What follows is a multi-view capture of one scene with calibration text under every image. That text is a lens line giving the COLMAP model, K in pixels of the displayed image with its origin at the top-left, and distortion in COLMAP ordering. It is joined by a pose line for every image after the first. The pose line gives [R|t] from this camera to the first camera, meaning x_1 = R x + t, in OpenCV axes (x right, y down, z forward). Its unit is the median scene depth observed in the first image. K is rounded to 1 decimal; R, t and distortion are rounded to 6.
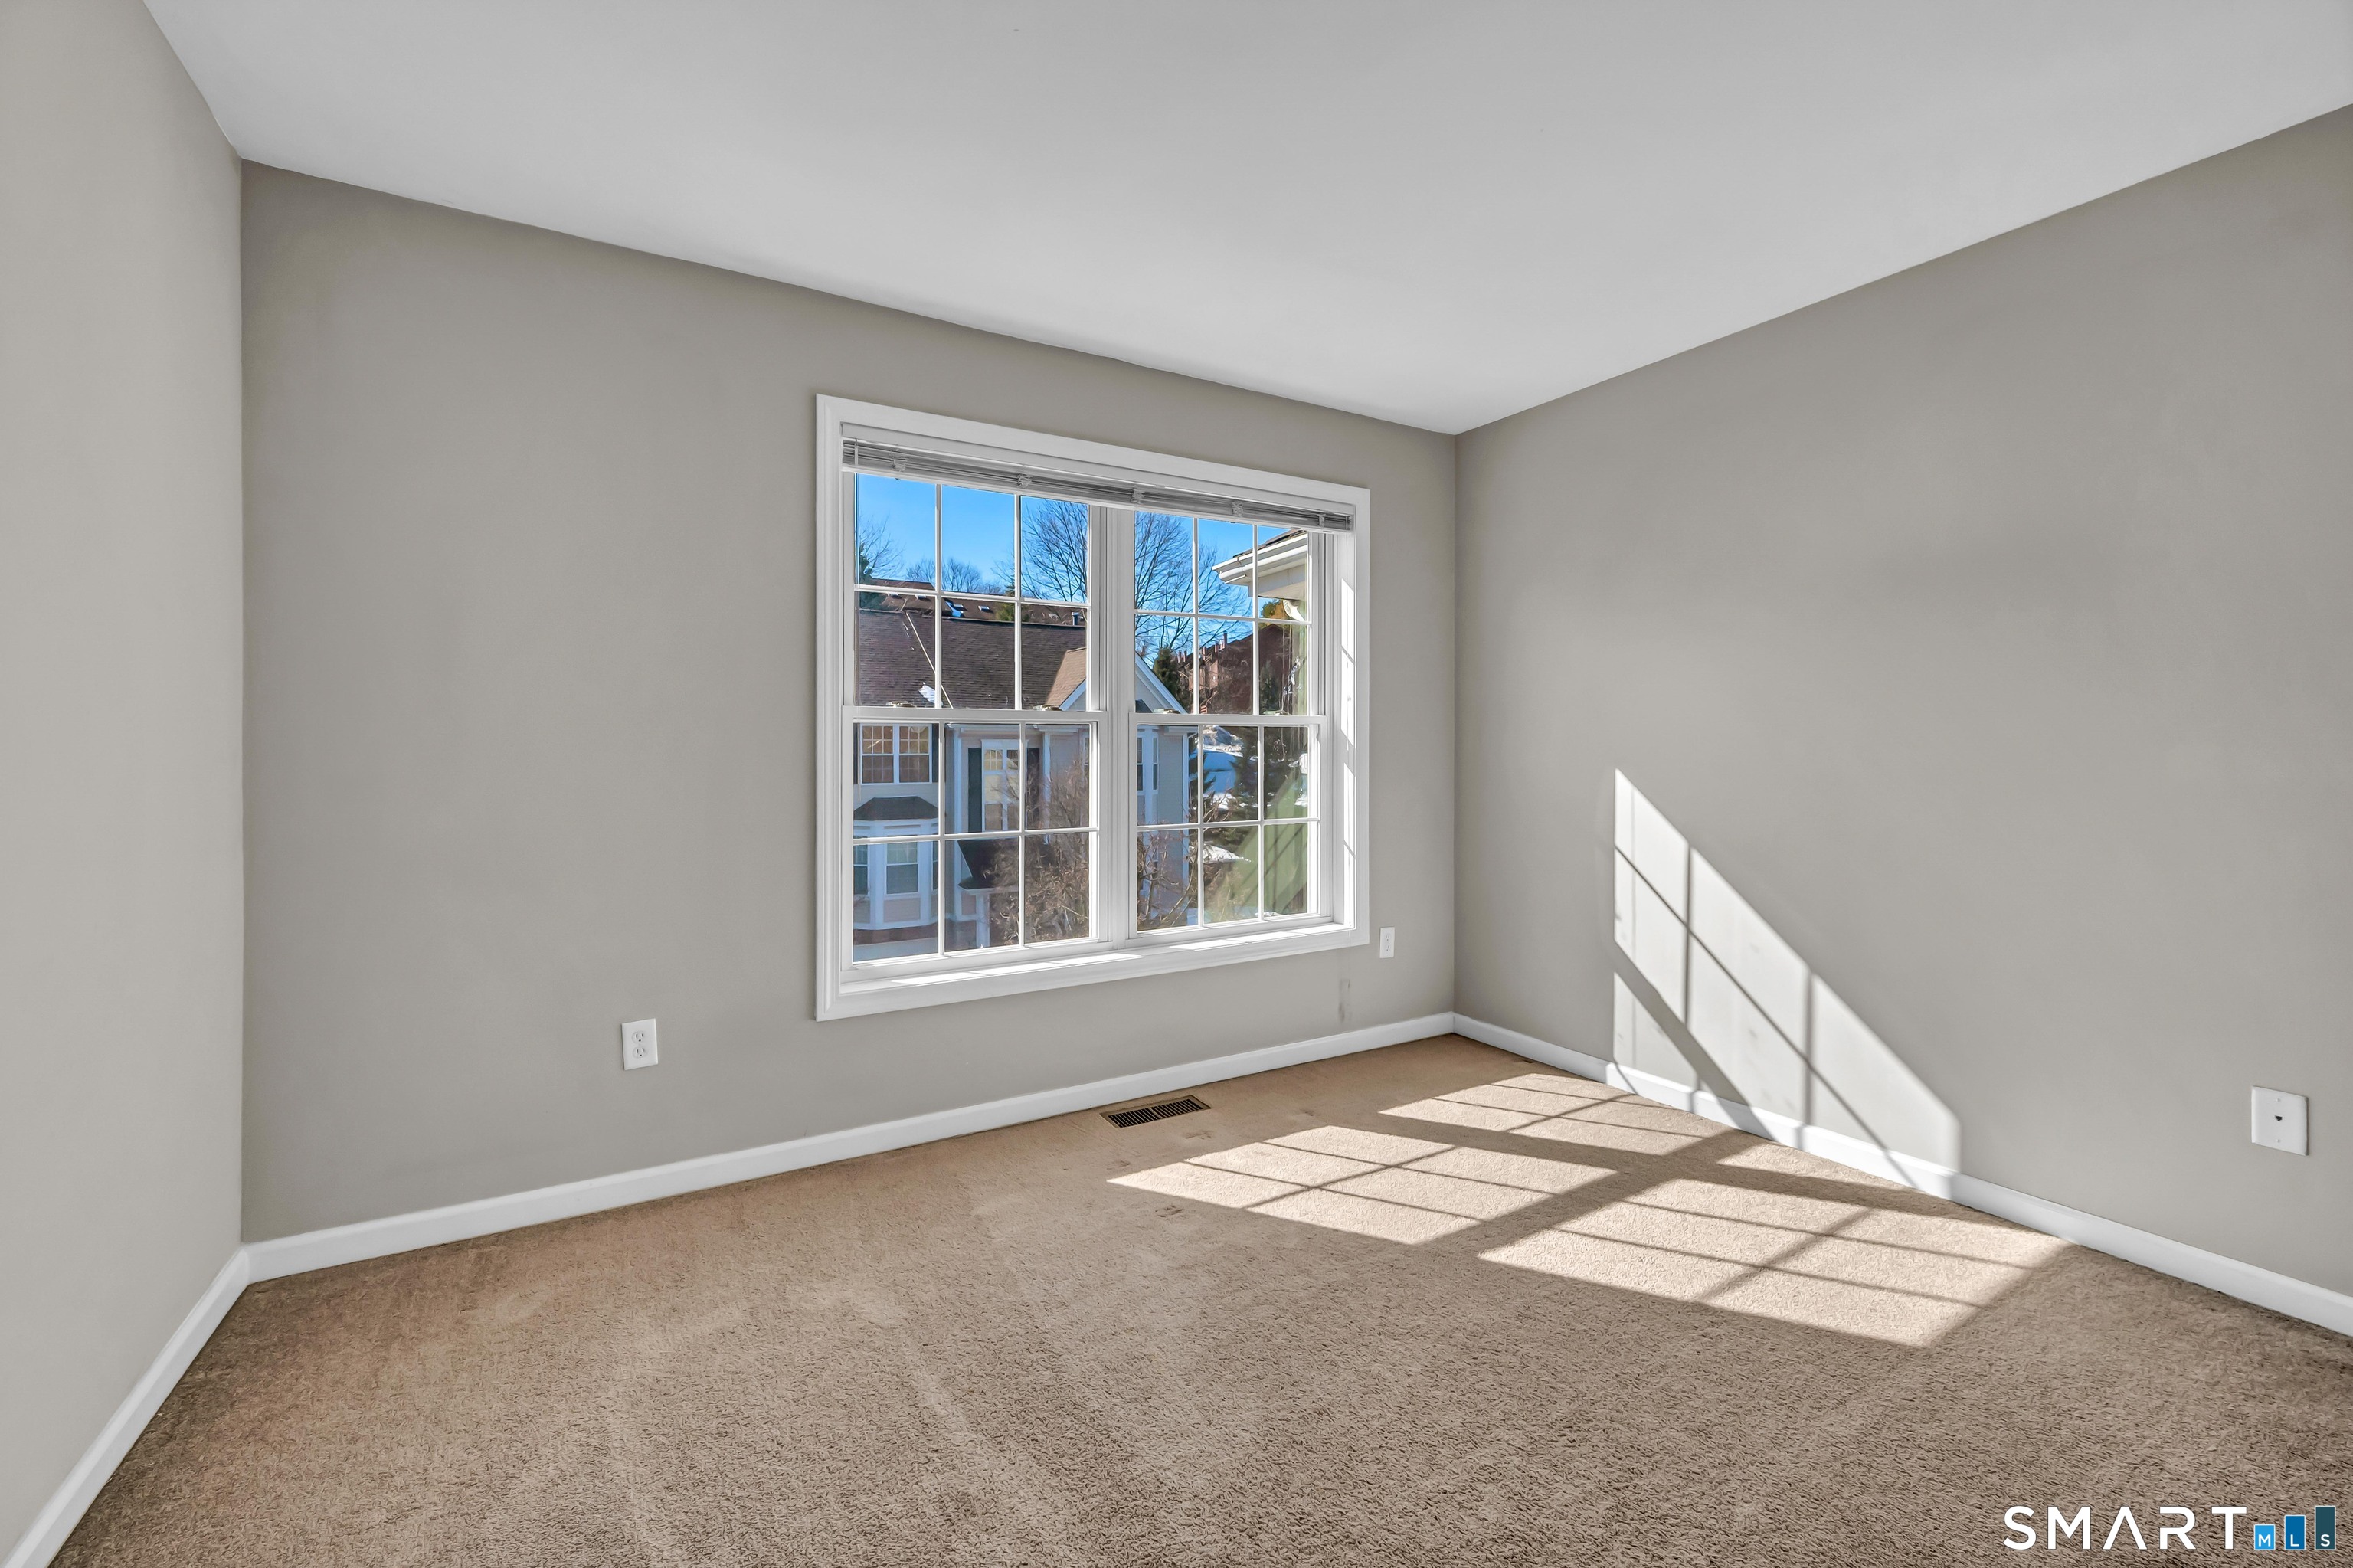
lens RADIAL K [[928.9, 0, 1176.5], [0, 928.9, 784.0], [0, 0, 1]] dist [-0.002373, 0.000003]
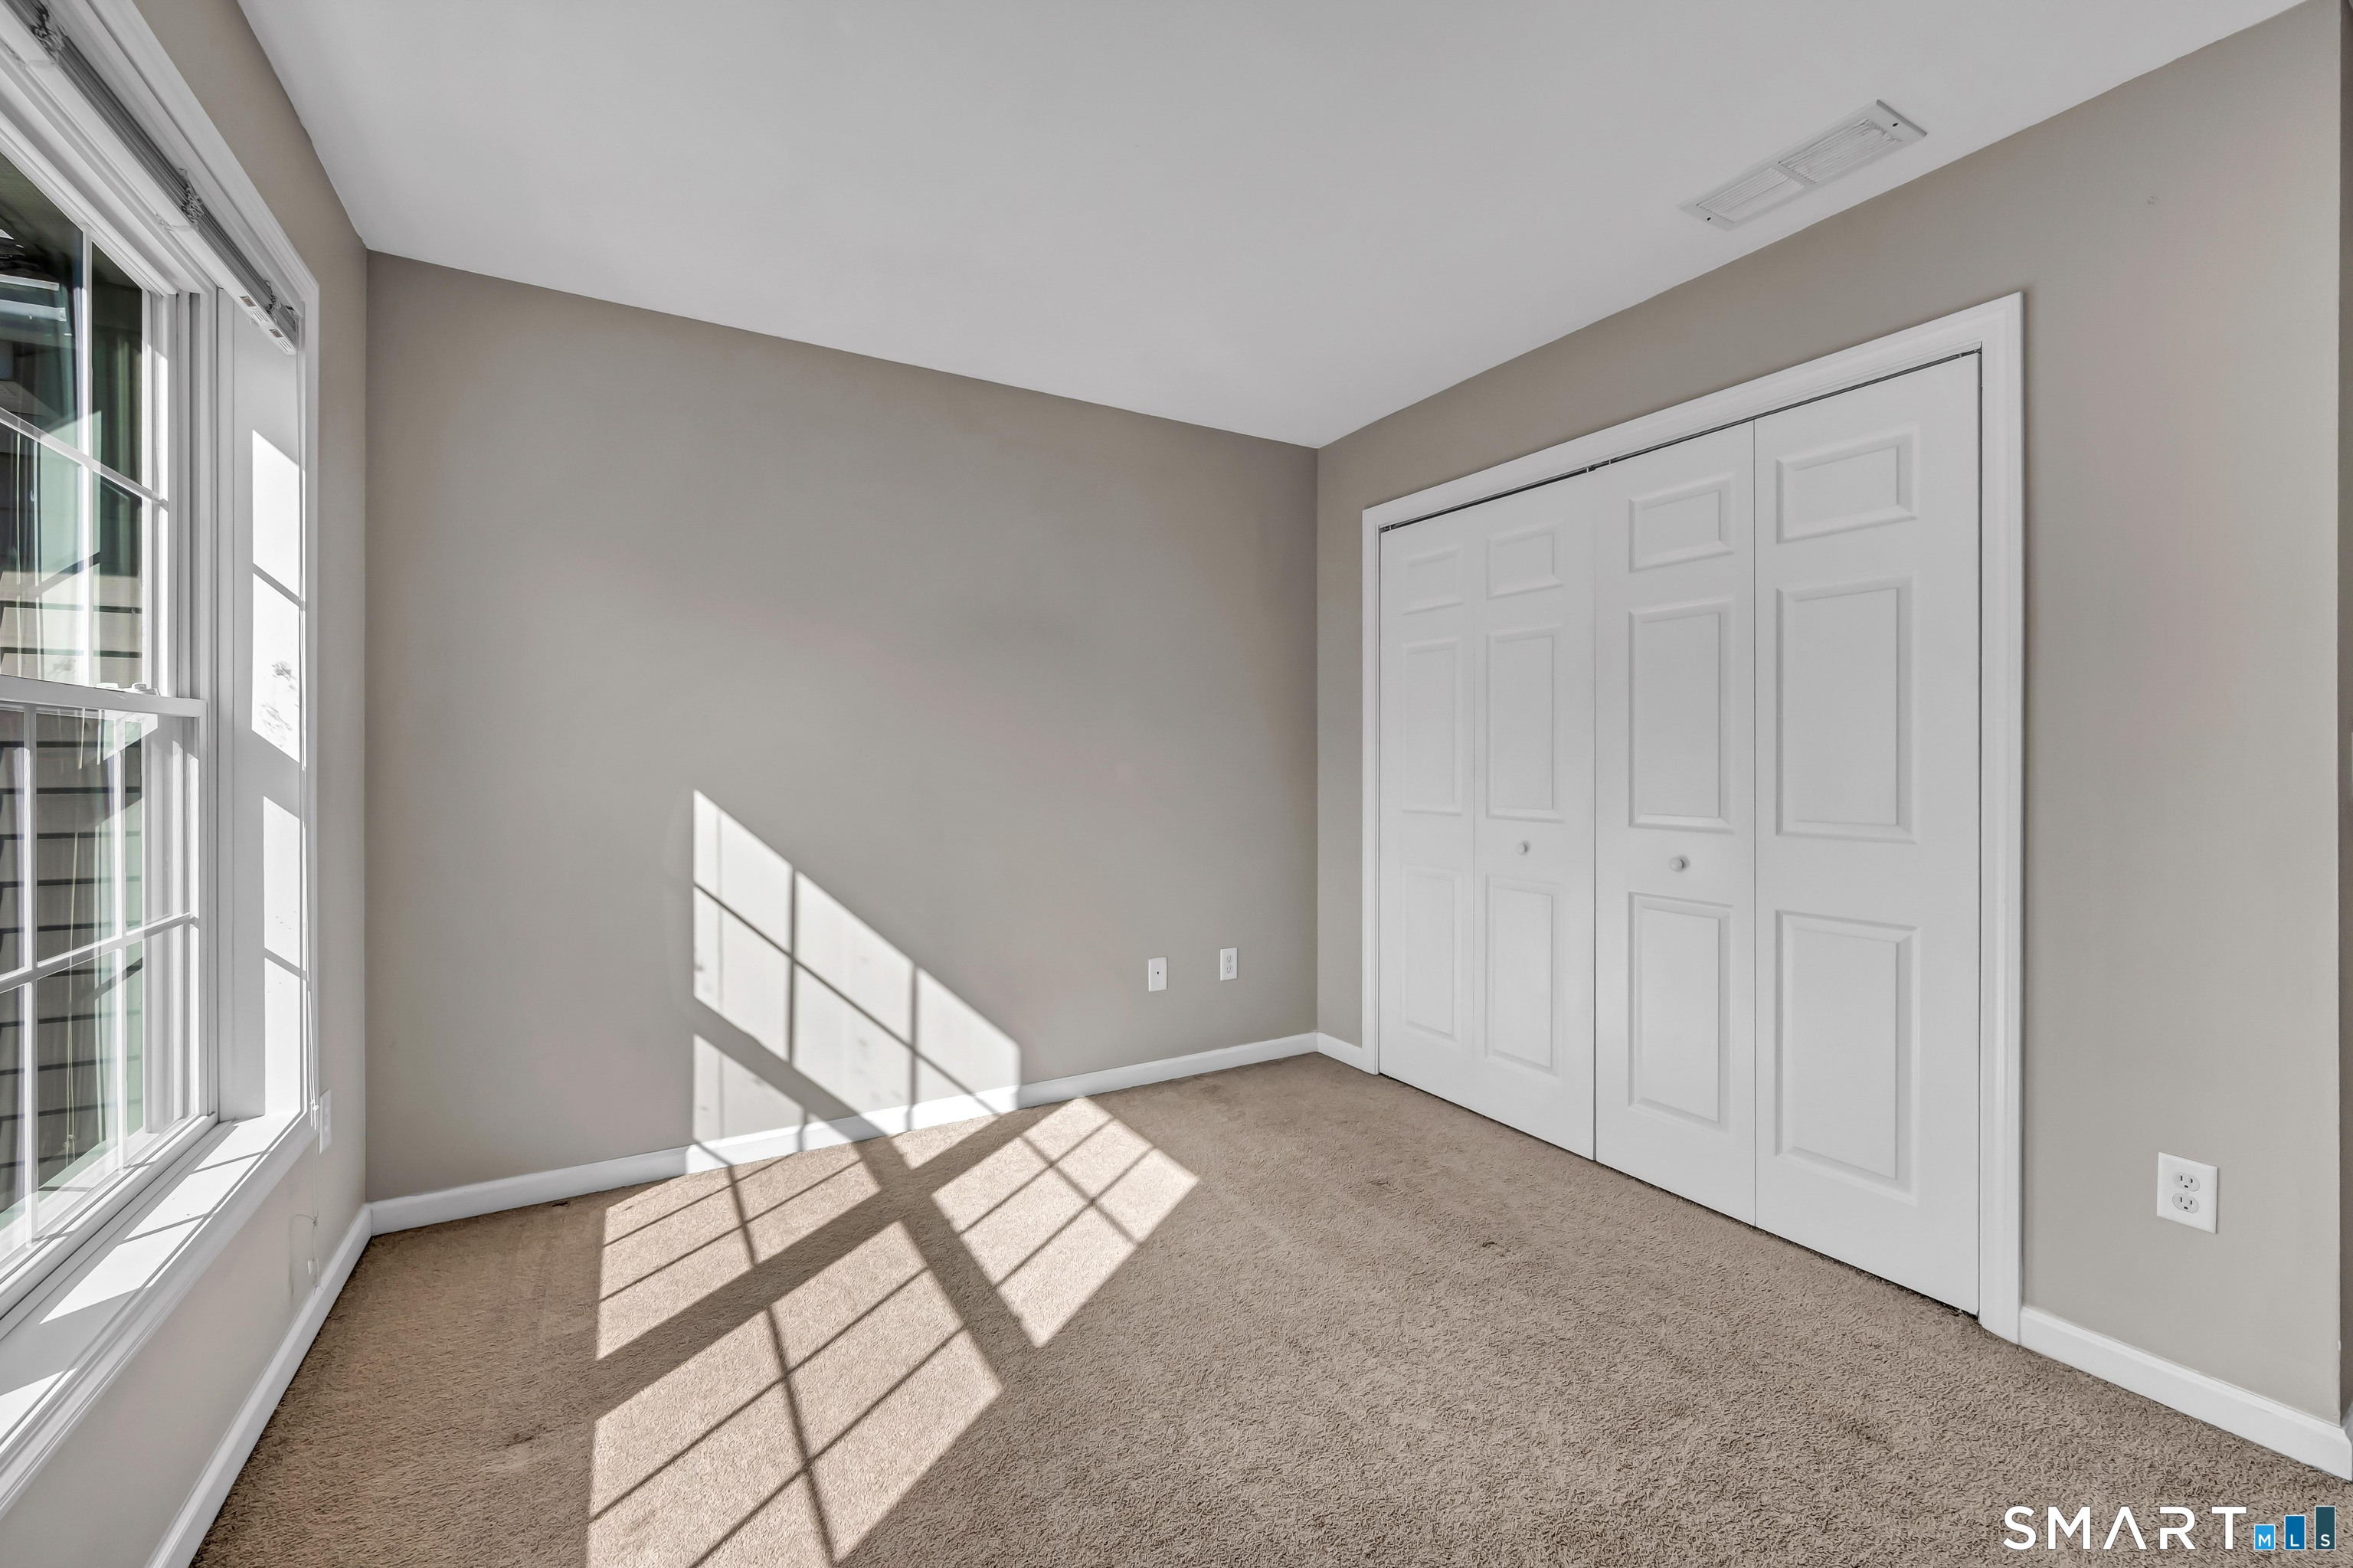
lens RADIAL K [[954.7, 0, 1182.4], [0, 954.7, 781.2], [0, 0, 1]] dist [-0.003605, -0.000509]
pose [[-0.003808, -0.024431, 0.999694, -0.425412], [0.031806, 0.999193, 0.024540, -0.034674], [-0.999487, 0.031889, -0.003028, 0.635541]]
